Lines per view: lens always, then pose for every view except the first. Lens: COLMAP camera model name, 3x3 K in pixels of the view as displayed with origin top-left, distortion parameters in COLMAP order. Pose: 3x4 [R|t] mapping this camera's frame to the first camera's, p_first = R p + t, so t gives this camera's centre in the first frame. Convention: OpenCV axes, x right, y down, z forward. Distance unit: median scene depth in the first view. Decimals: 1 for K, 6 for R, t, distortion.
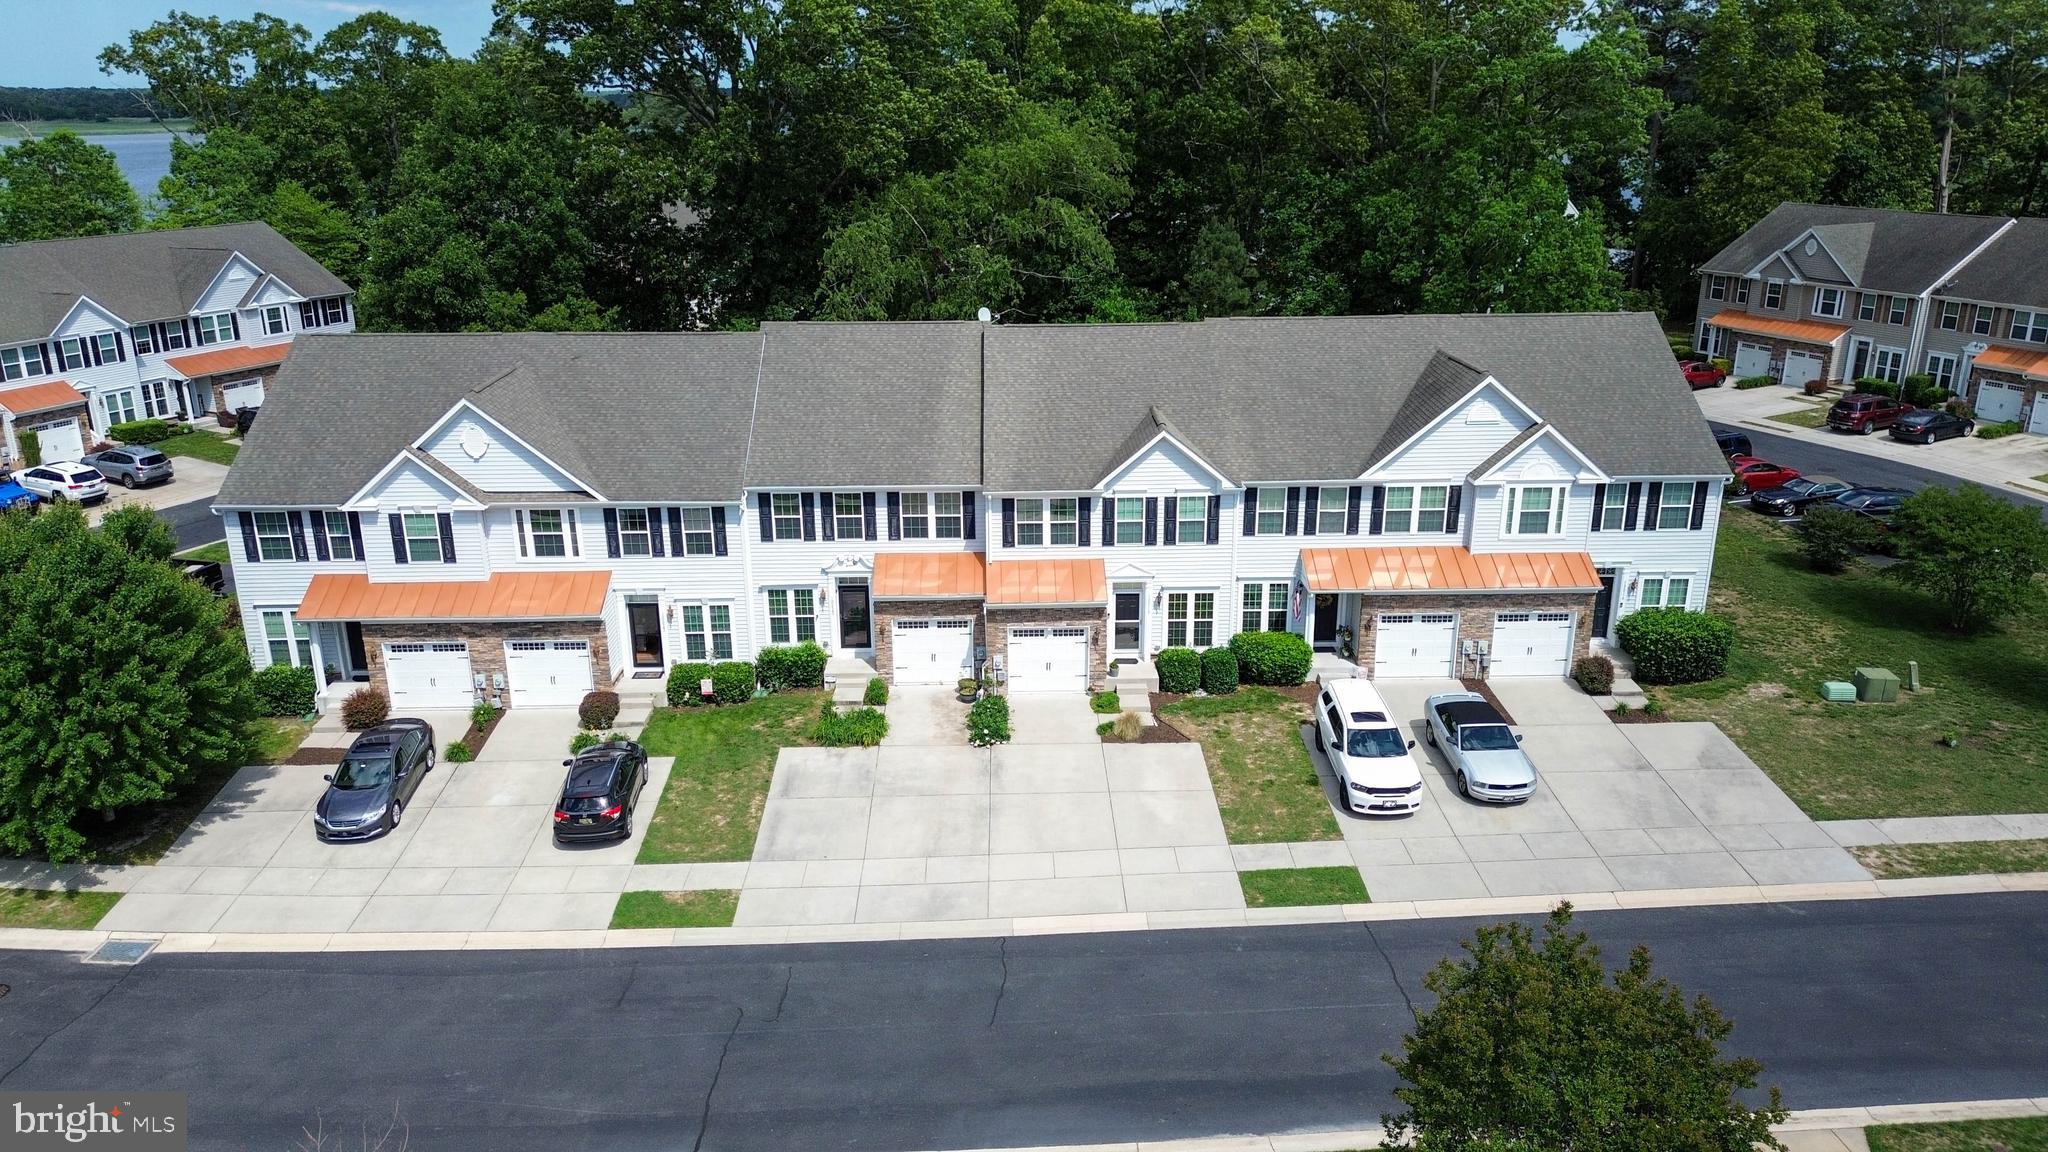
lens RADIAL K [[1437.7, 0, 1031.9], [0, 1437.7, 583.5], [0, 0, 1]] dist [0.096045, -0.109486]
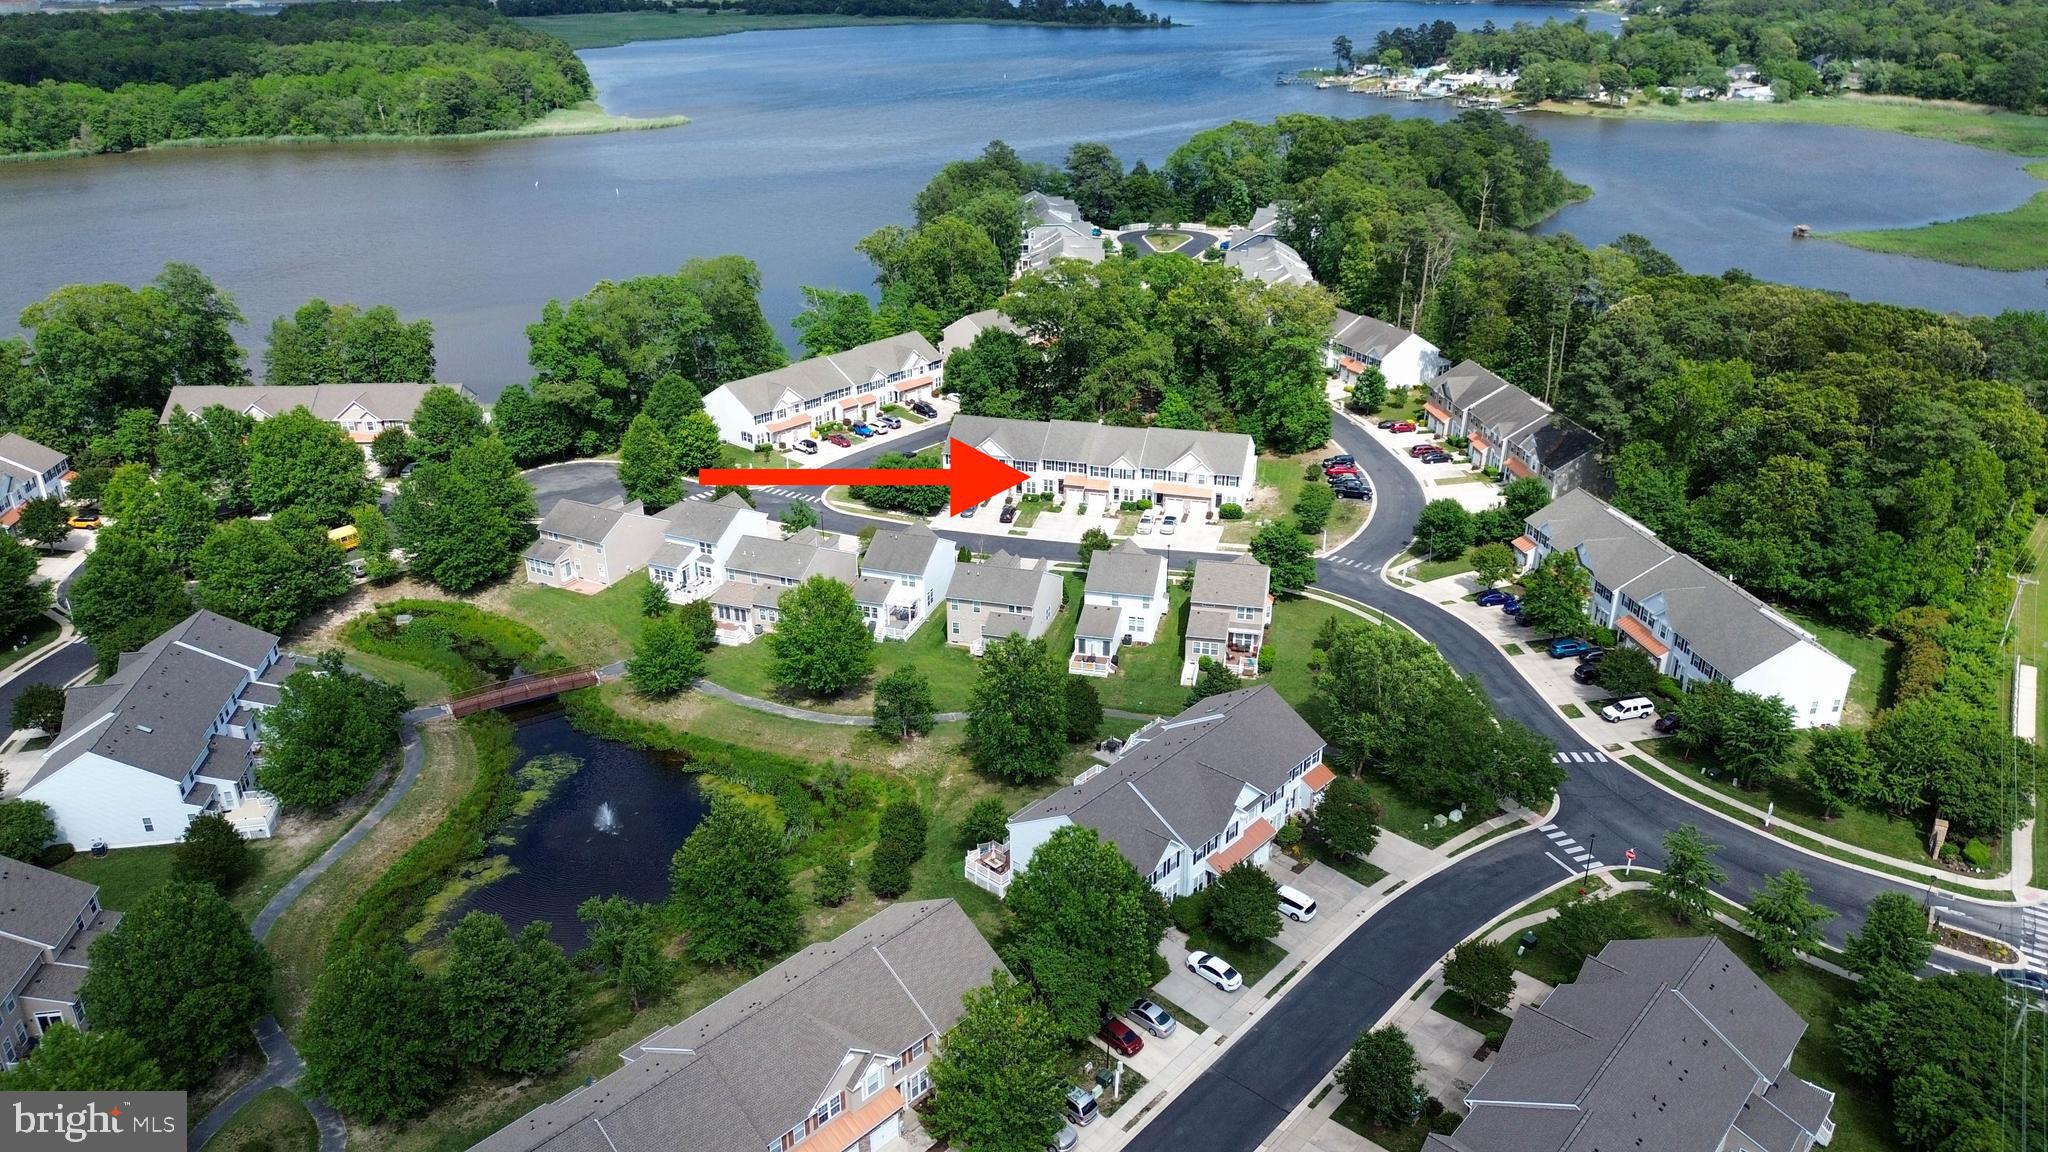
lens RADIAL K [[1437.7, 0, 1031.9], [0, 1437.7, 583.5], [0, 0, 1]] dist [0.096045, -0.109486]
pose [[0.956901, 0.120373, -0.264295, 1.099858], [-0.092564, 0.989008, 0.115306, -0.204255], [0.275269, -0.085873, 0.957524, -3.669800]]
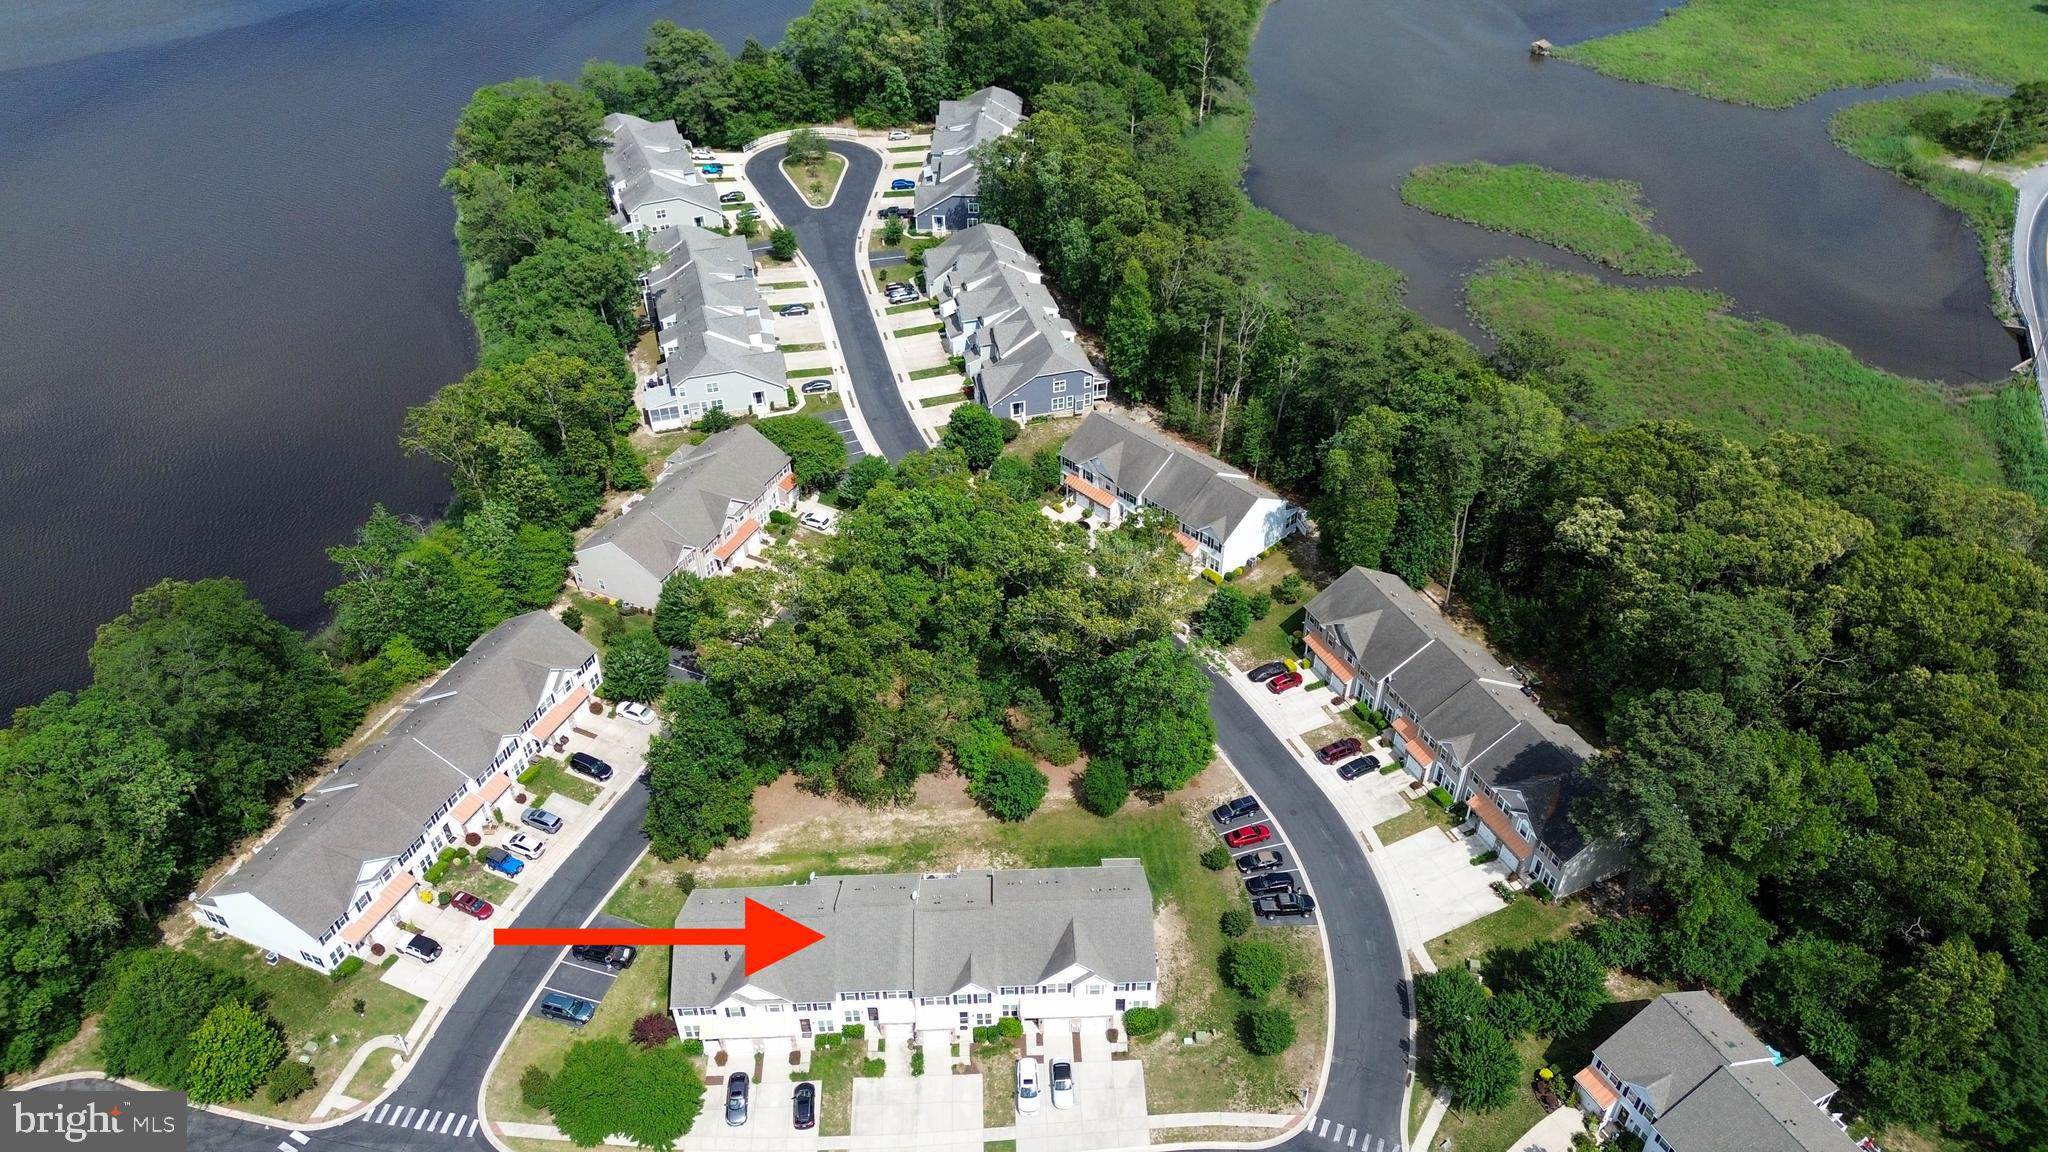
lens RADIAL K [[1438.9, 0, 1024.0], [0, 1438.9, 576.0], [0, 0, 1]] dist [0.040638, -0.002297]
pose [[0.999955, -0.008700, 0.003706, 0.194073], [0.006822, 0.935082, 0.354365, -1.955271], [-0.006549, -0.354323, 0.935100, -1.540575]]
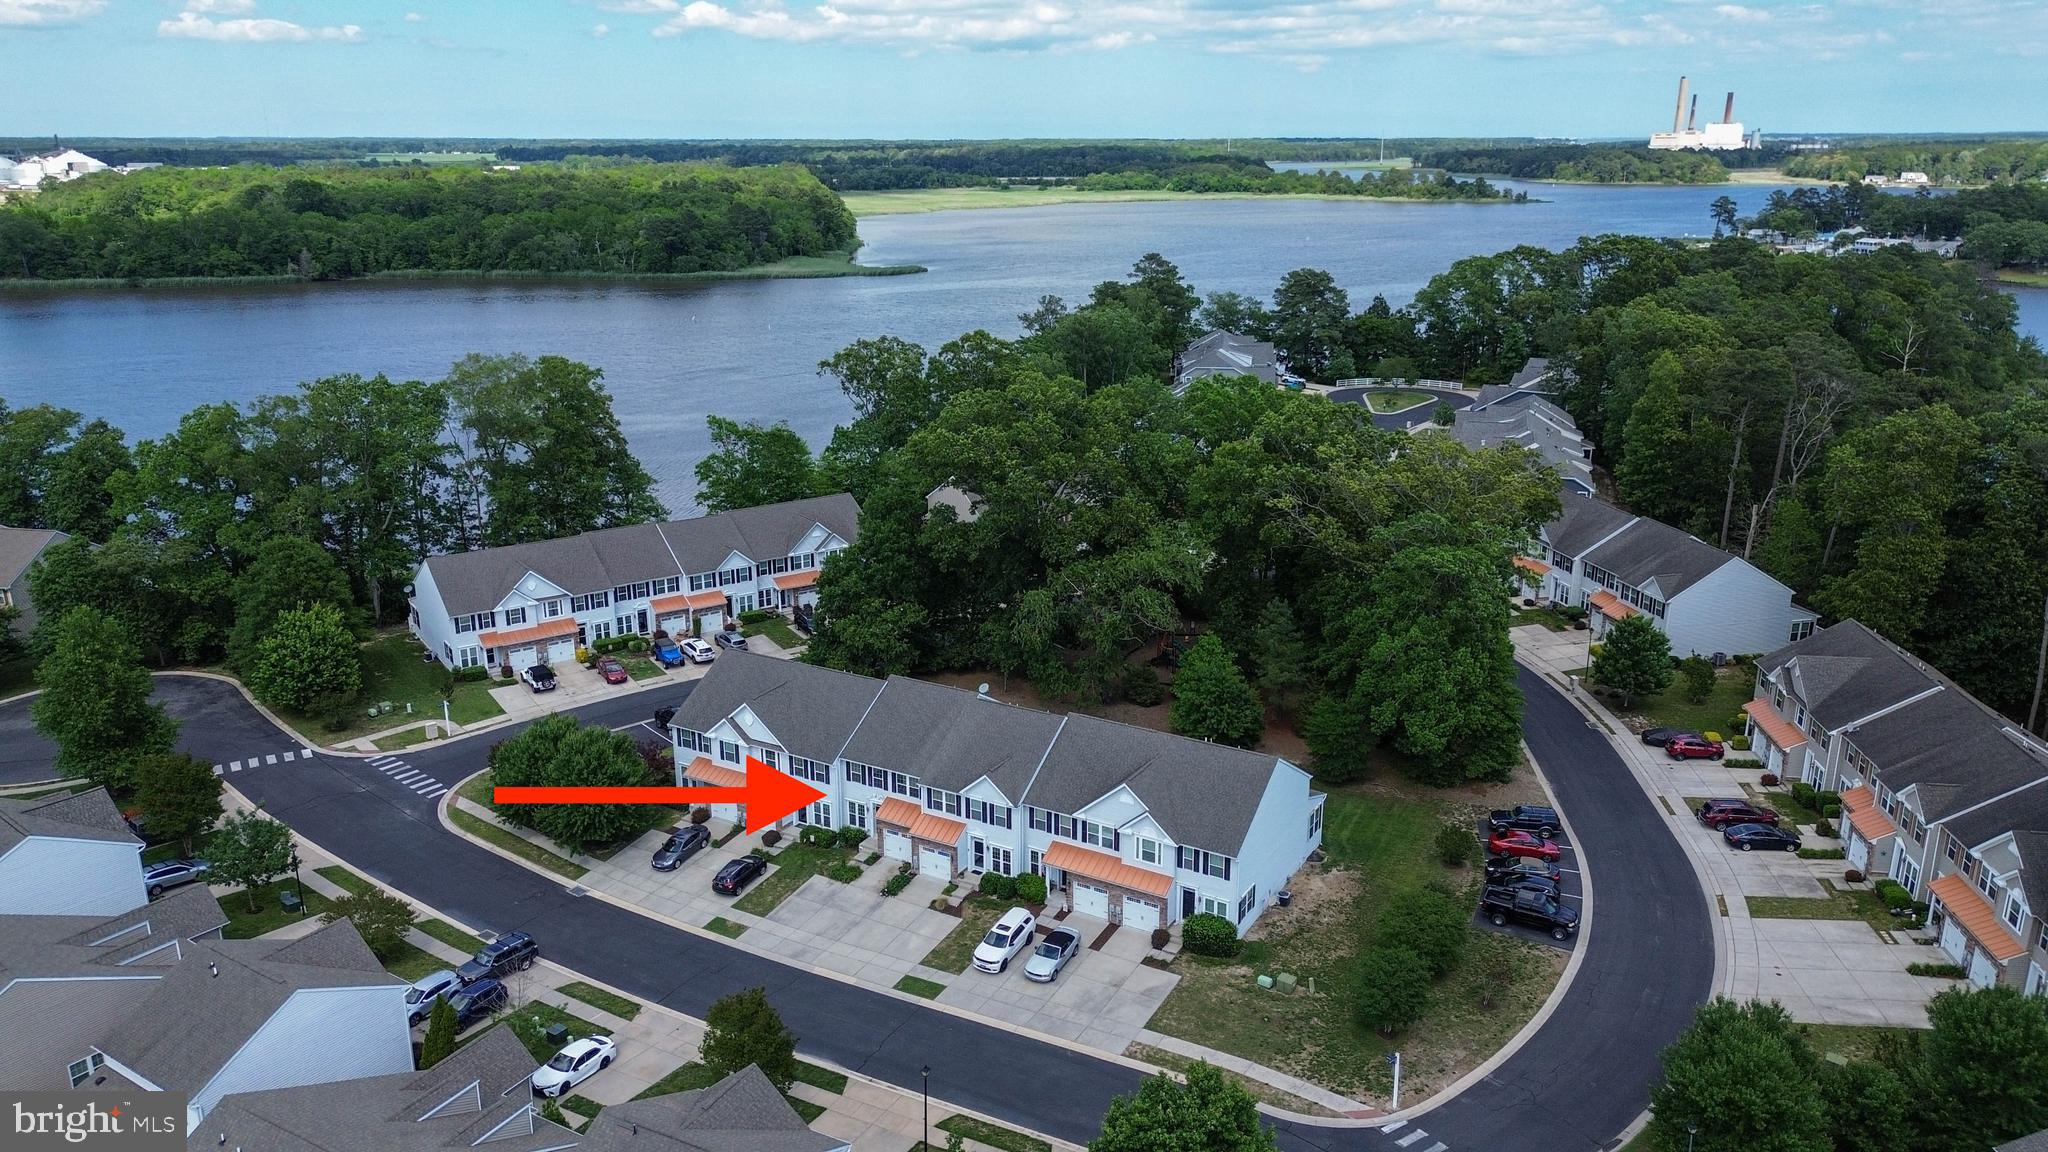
lens RADIAL K [[1437.7, 0, 1031.9], [0, 1437.7, 583.5], [0, 0, 1]] dist [0.096045, -0.109486]
pose [[0.855217, 0.155571, -0.494370, 1.157465], [-0.166453, 0.985798, 0.022267, -0.441528], [0.490813, 0.063246, 0.868966, -0.873175]]
